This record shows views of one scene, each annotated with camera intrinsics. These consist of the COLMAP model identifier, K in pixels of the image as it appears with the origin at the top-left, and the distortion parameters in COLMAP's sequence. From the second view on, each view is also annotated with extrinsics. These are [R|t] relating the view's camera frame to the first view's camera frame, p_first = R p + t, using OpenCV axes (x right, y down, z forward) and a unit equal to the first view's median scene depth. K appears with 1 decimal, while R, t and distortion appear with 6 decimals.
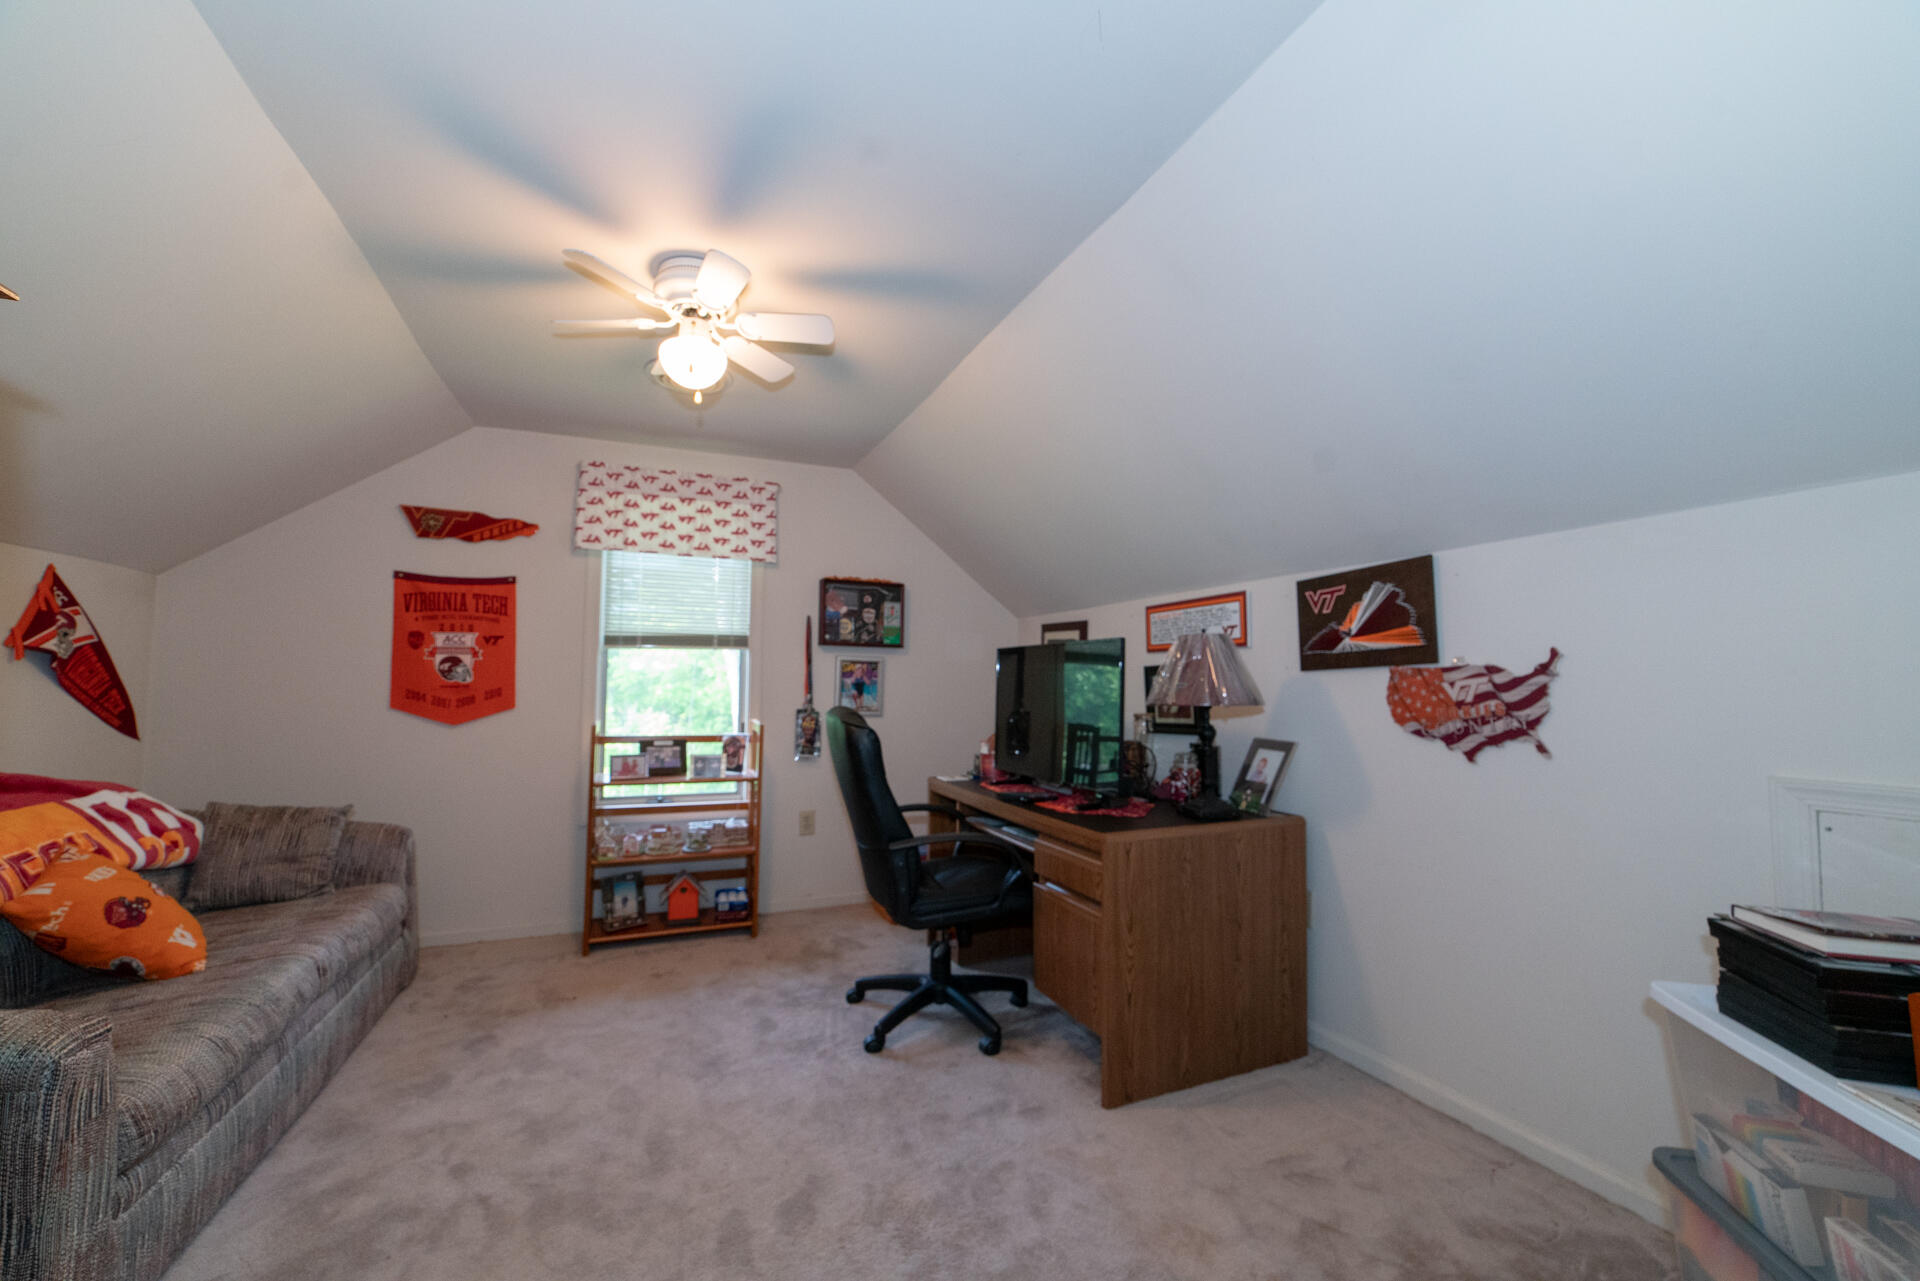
lens RADIAL K [[742.4, 0, 960.9], [0, 742.4, 654.0], [0, 0, 1]] dist [-0.020162, 0.009572]
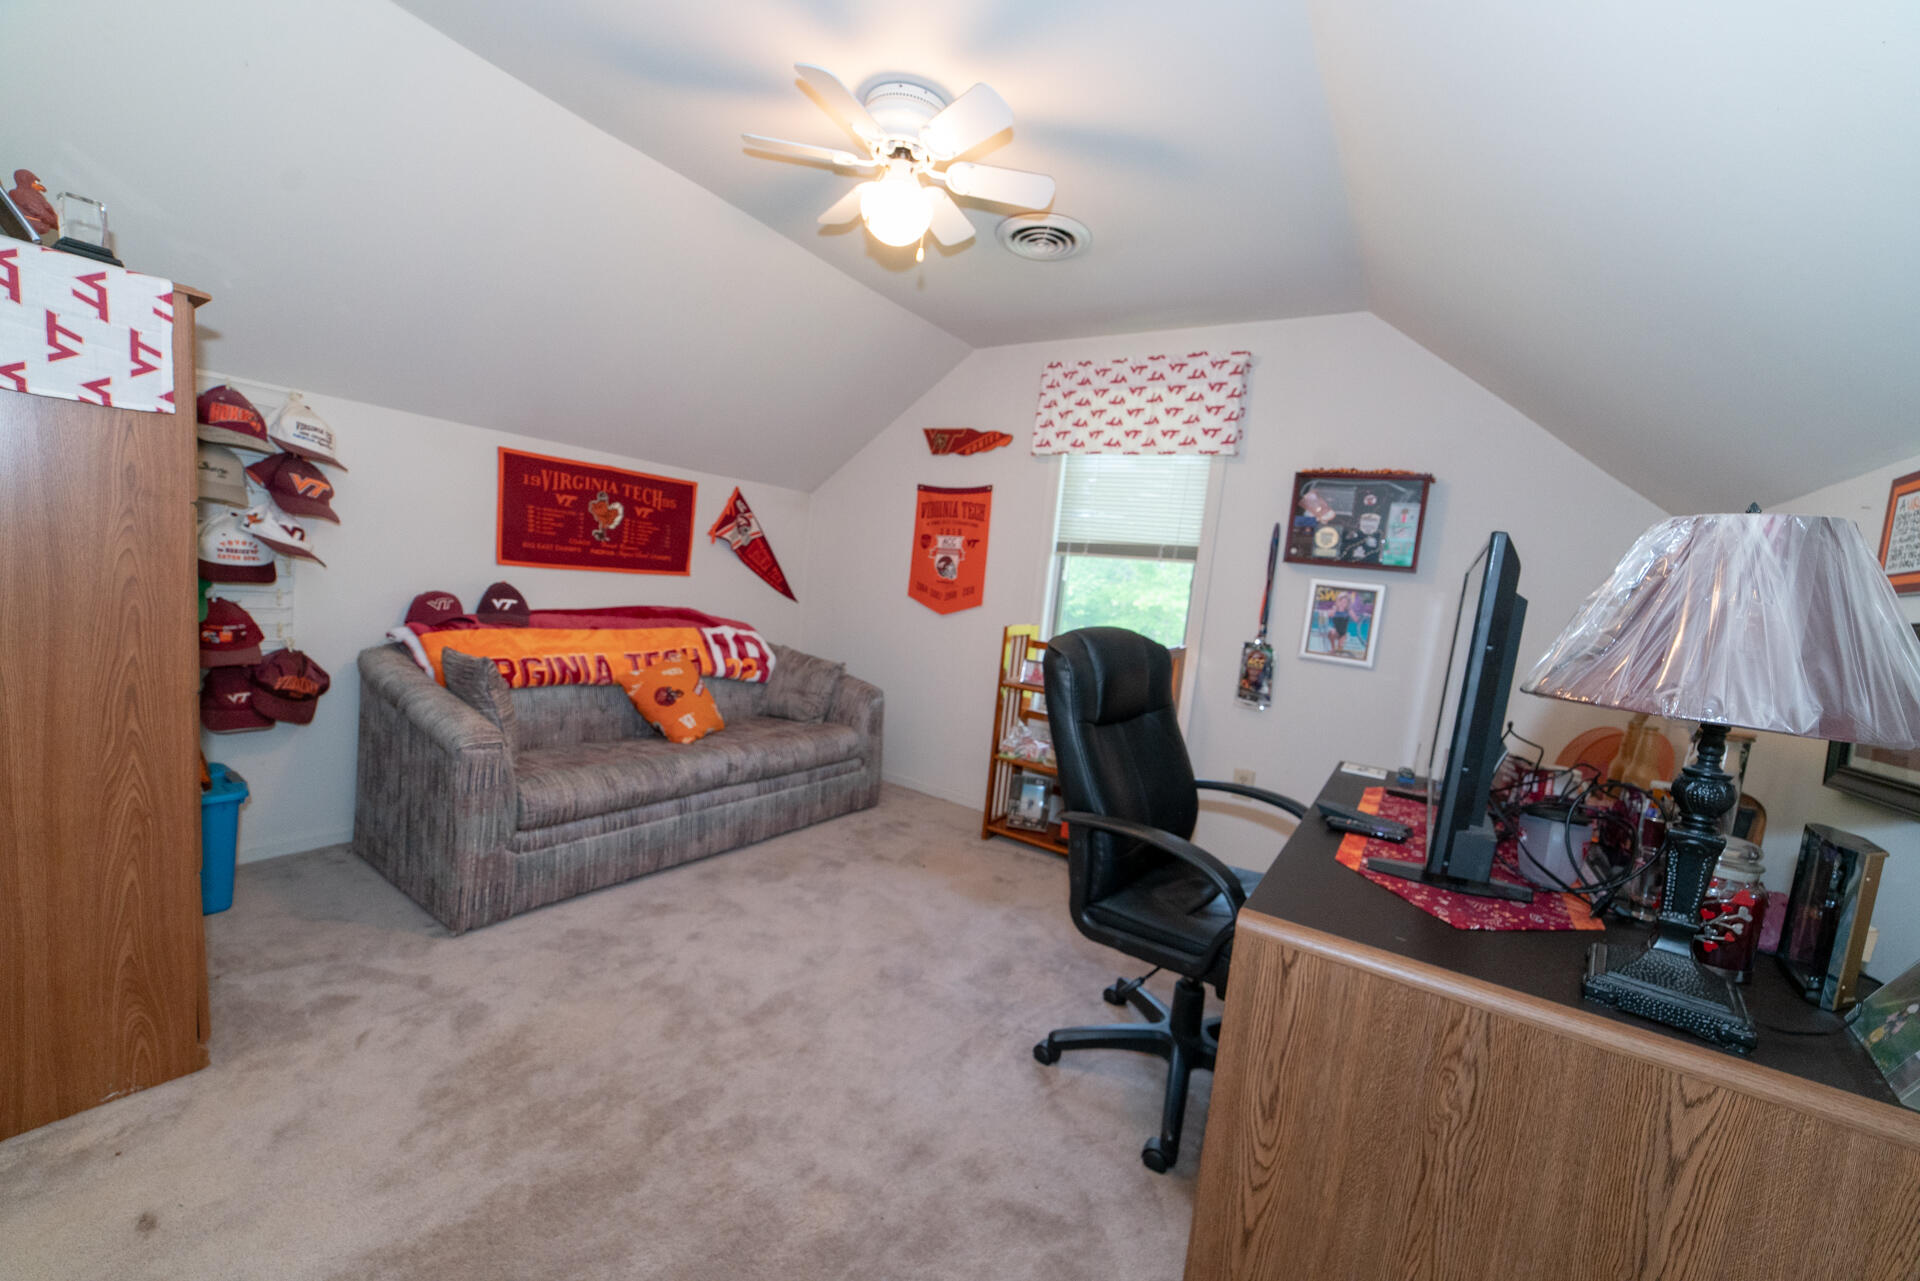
lens RADIAL K [[742.4, 0, 960.9], [0, 742.4, 654.0], [0, 0, 1]] dist [-0.020162, 0.009572]
pose [[0.551198, 0.137016, -0.823048, 0.311594], [-0.061937, 0.990422, 0.123400, 0.009729], [0.832073, -0.017041, 0.554405, 0.360153]]
